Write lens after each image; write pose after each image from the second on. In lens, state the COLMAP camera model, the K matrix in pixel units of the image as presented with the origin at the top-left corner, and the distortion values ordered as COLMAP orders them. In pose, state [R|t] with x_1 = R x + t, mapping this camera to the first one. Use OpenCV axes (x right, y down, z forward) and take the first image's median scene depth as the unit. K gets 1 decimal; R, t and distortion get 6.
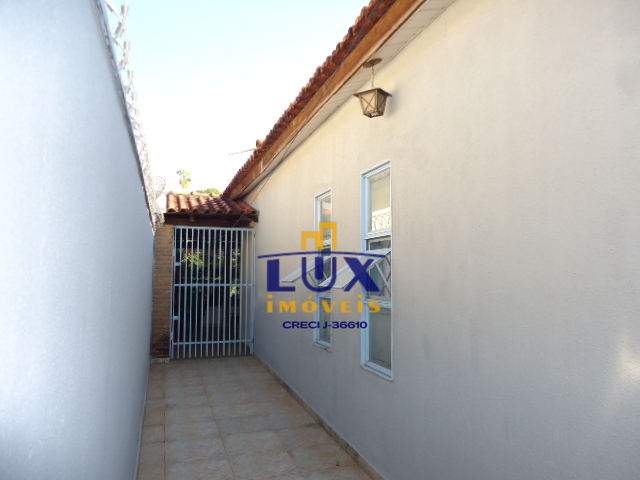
lens RADIAL K [[466.0, 0, 320.3], [0, 466.0, 239.9], [0, 0, 1]] dist [-0.002469, -0.003285]
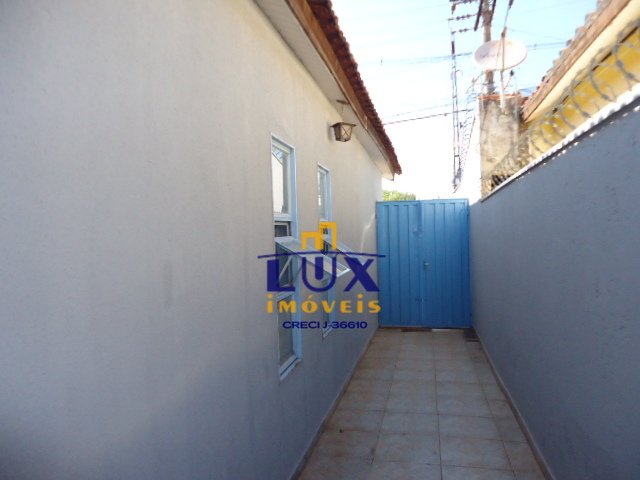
lens RADIAL K [[466.0, 0, 320.3], [0, 466.0, 240.6], [0, 0, 1]] dist [-0.002469, -0.003285]
pose [[-0.854137, 0.021369, 0.519609, -0.489540], [-0.007709, 0.998525, -0.053738, 0.096294], [-0.519991, -0.049906, -0.852712, 1.961655]]
